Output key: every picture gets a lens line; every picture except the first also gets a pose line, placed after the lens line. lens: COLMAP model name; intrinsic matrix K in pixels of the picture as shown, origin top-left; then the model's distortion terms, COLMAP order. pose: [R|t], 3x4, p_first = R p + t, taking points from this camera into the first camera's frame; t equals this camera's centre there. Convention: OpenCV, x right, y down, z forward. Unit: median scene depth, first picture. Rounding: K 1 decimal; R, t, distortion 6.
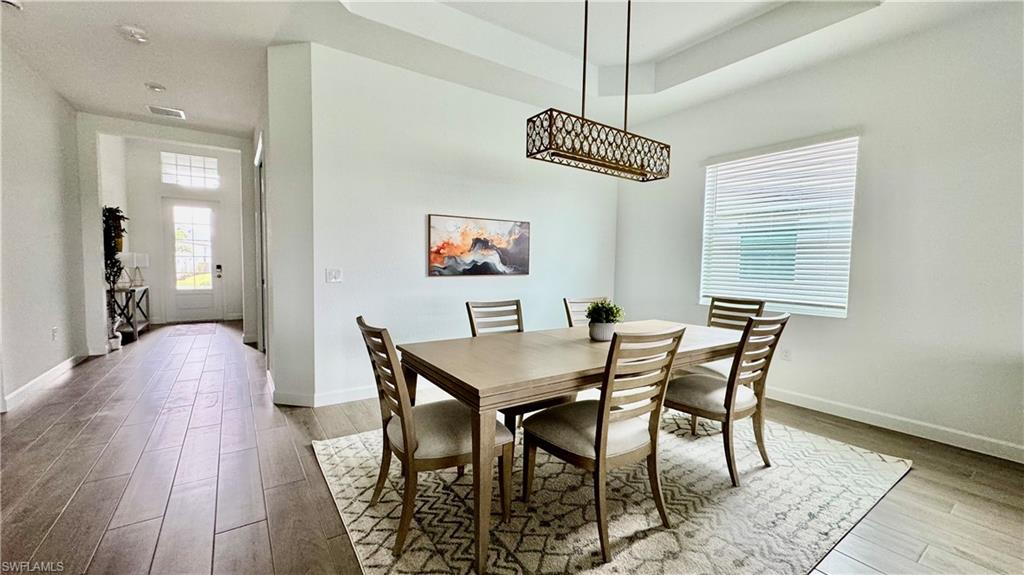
lens RADIAL K [[404.0, 0, 509.7], [0, 404.0, 289.0], [0, 0, 1]] dist [0.000612, -0.001438]
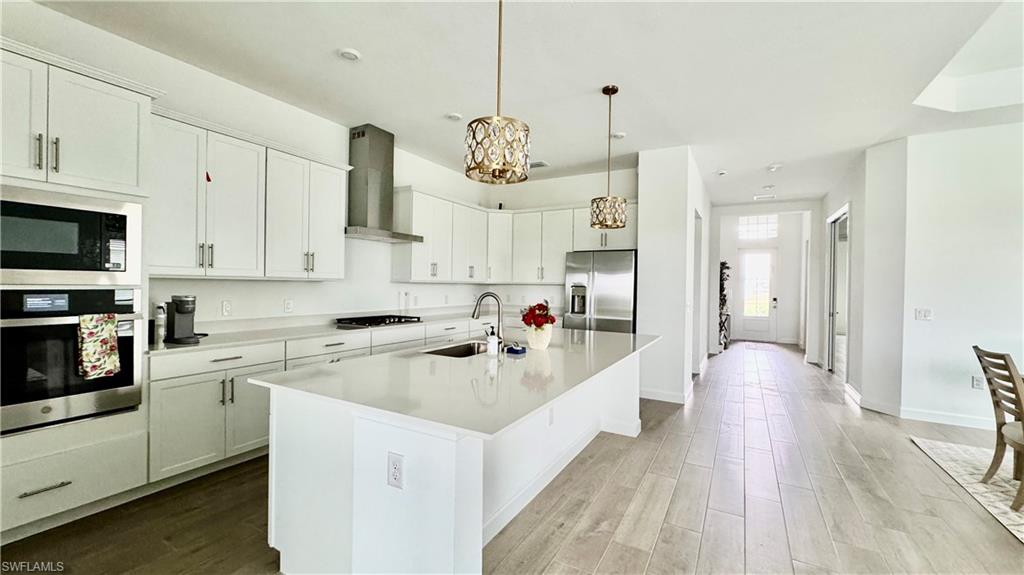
lens RADIAL K [[404.0, 0, 519.4], [0, 404.0, 284.2], [0, 0, 1]] dist [0.000612, -0.001438]
pose [[0.446909, -0.005226, -0.894564, 0.115517], [-0.069798, 0.996731, -0.040692, 0.011059], [0.891852, 0.080625, 0.445083, -0.663445]]
